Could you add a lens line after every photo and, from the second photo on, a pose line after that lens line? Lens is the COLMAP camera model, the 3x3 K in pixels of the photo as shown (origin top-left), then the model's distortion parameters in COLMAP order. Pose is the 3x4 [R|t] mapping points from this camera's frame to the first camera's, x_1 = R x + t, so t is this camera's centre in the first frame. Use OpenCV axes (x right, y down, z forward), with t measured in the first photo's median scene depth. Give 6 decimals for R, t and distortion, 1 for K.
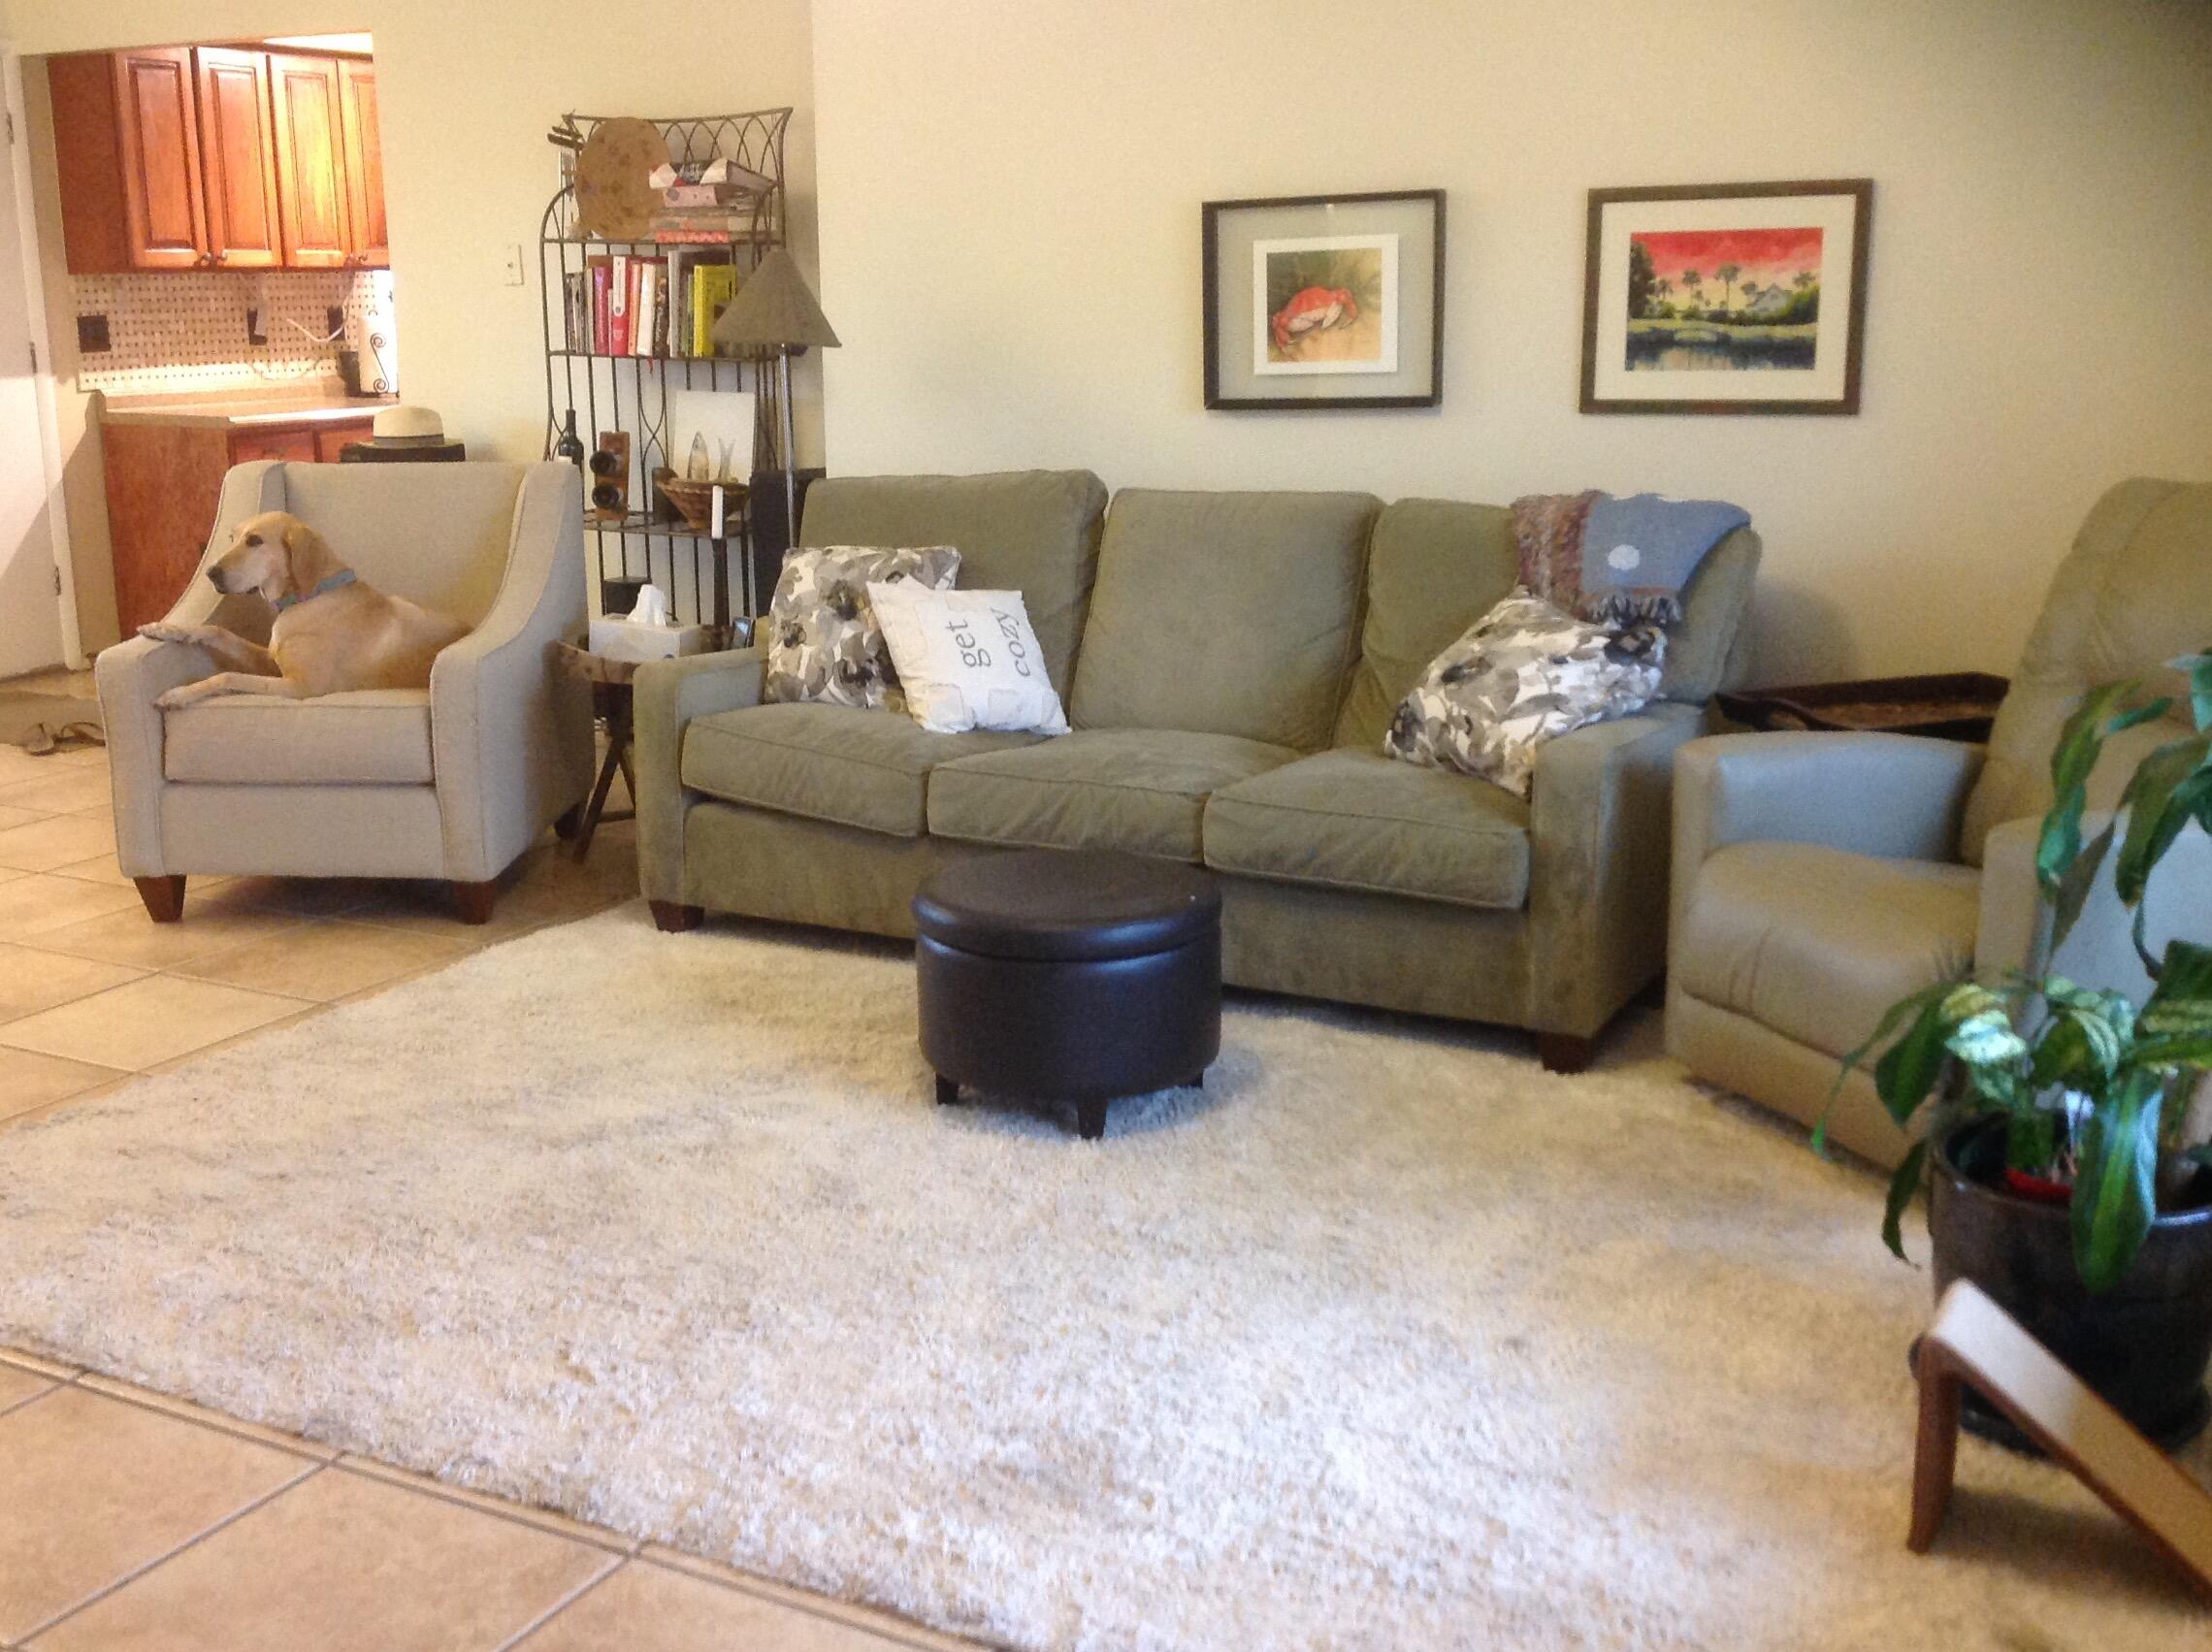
lens RADIAL K [[2324.5, 0, 1003.3], [0, 2324.5, 825.6], [0, 0, 1]] dist [0.172702, -0.419722]
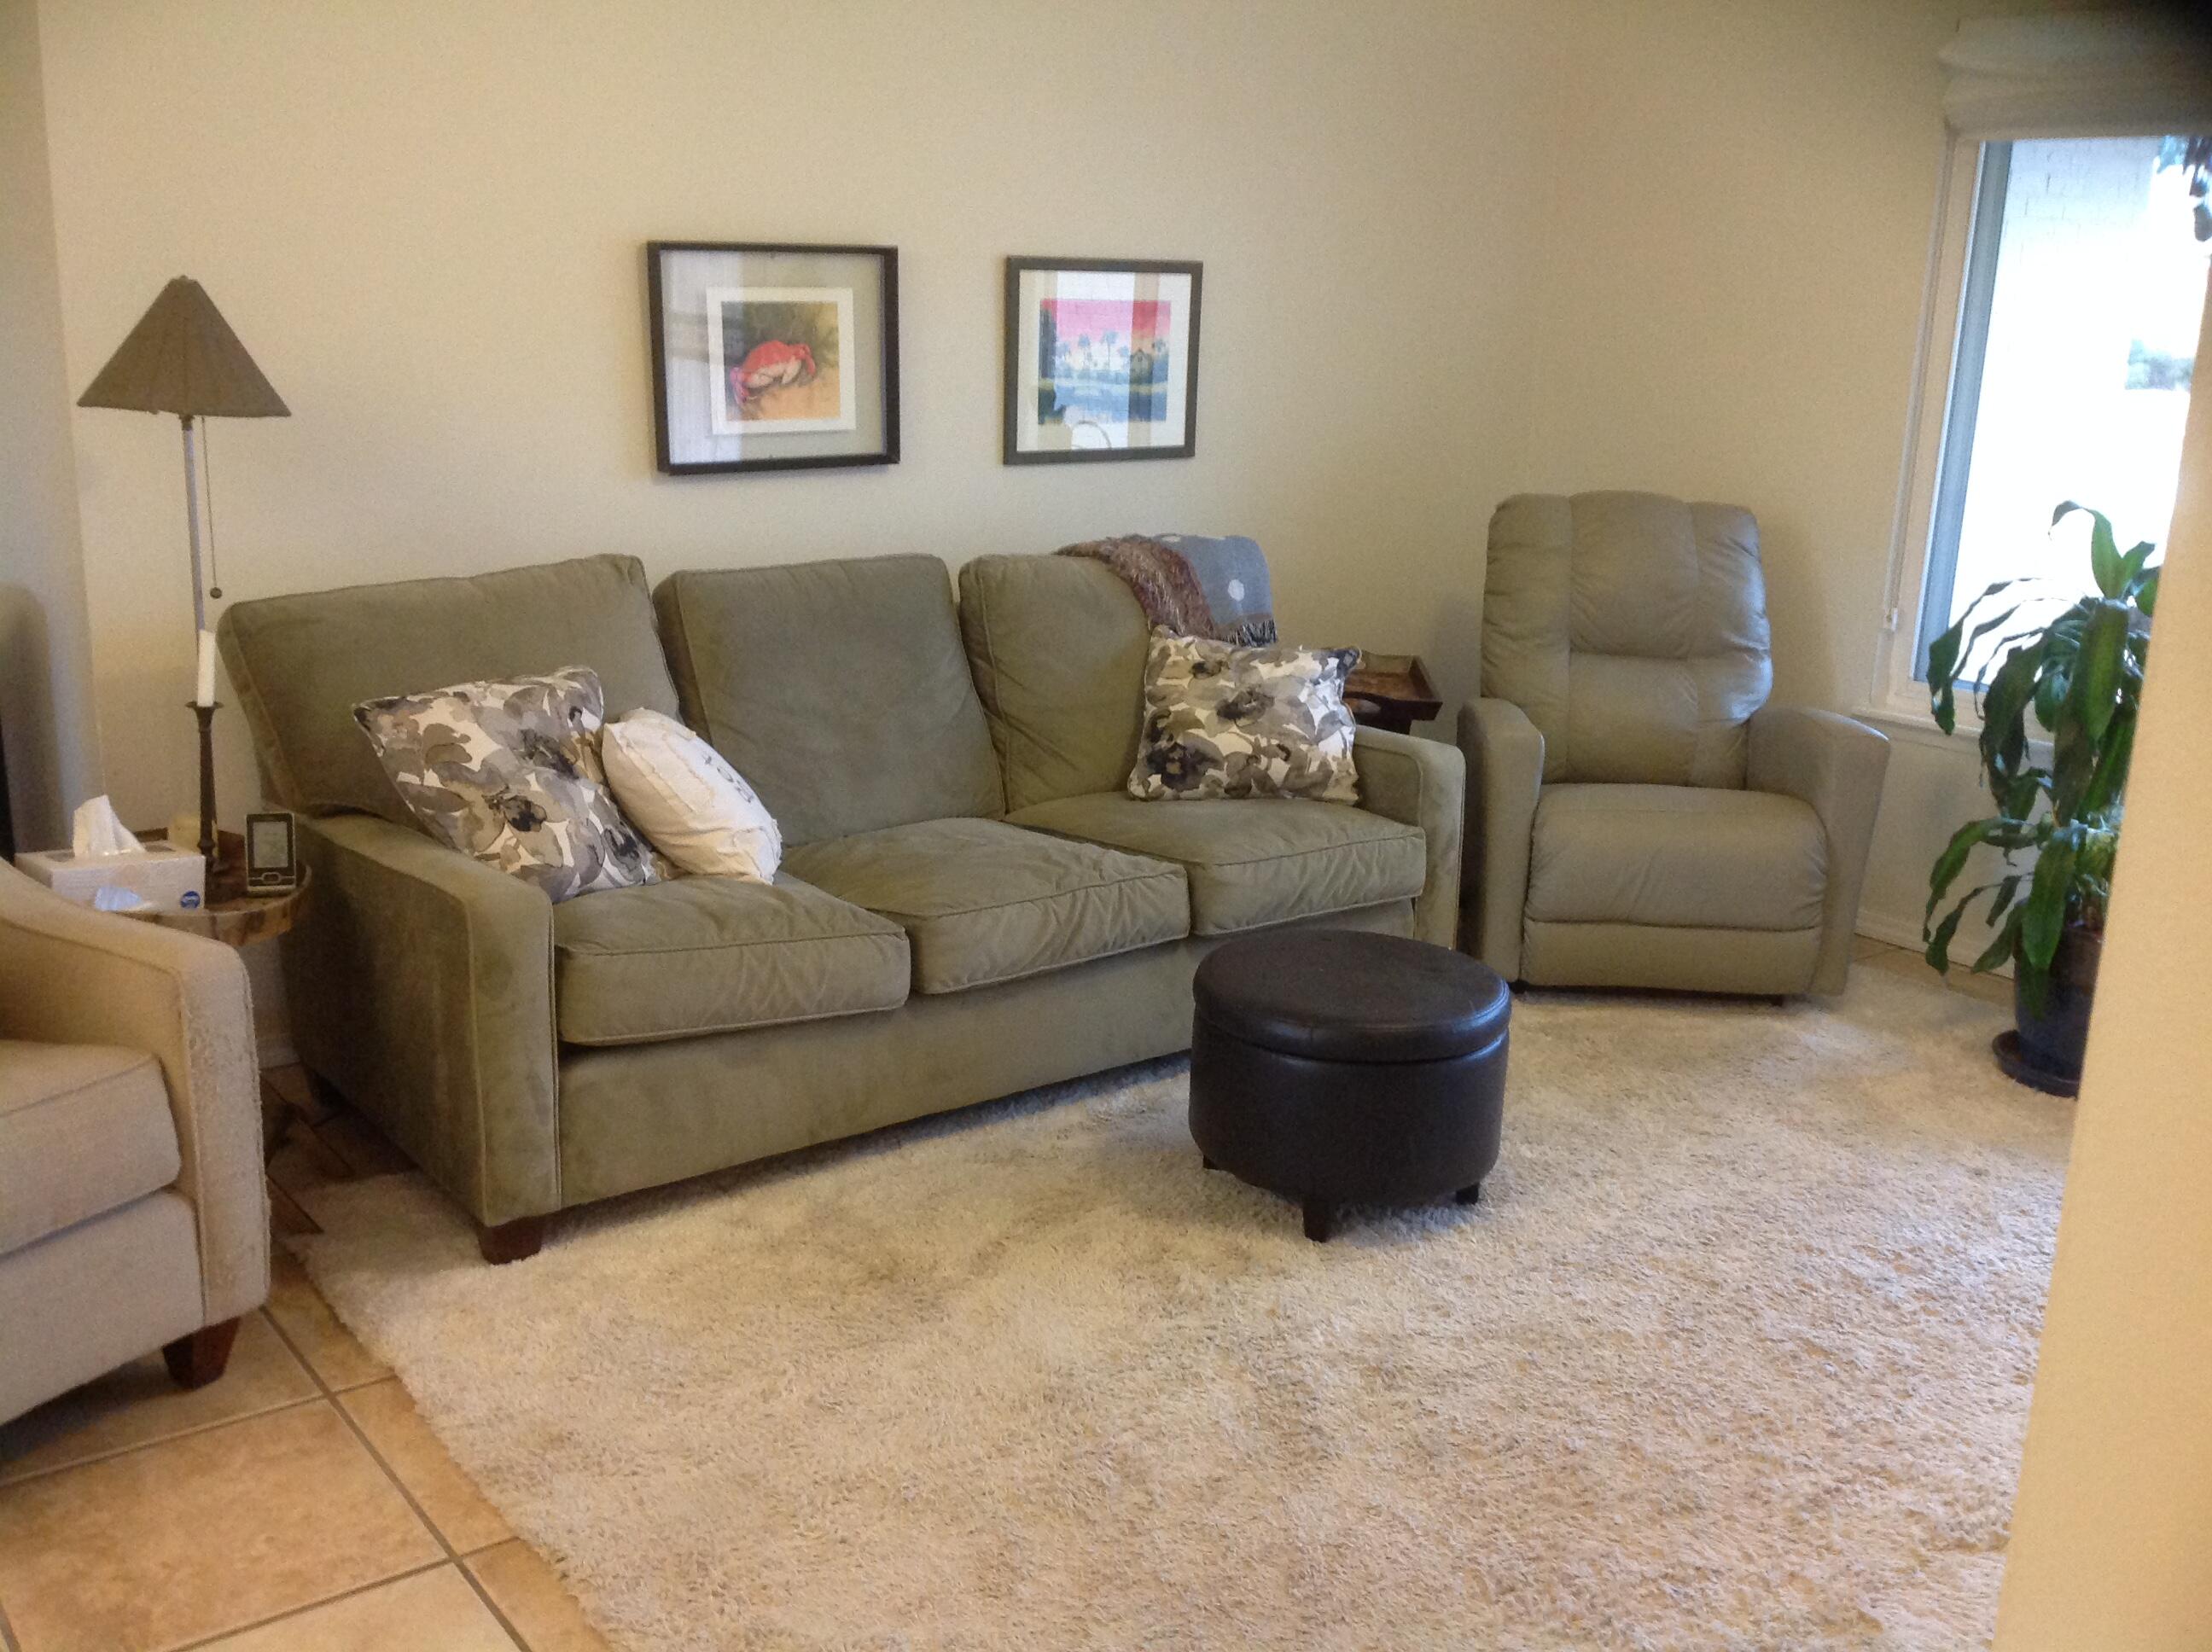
lens RADIAL K [[2097.1, 0, 1108.7], [0, 2097.1, 803.7], [0, 0, 1]] dist [0.168994, -0.358208]
pose [[0.390915, -0.196575, 0.899190, -0.630151], [0.180070, 0.974383, 0.134730, -0.144326], [-0.902641, 0.109249, 0.416299, 0.567896]]
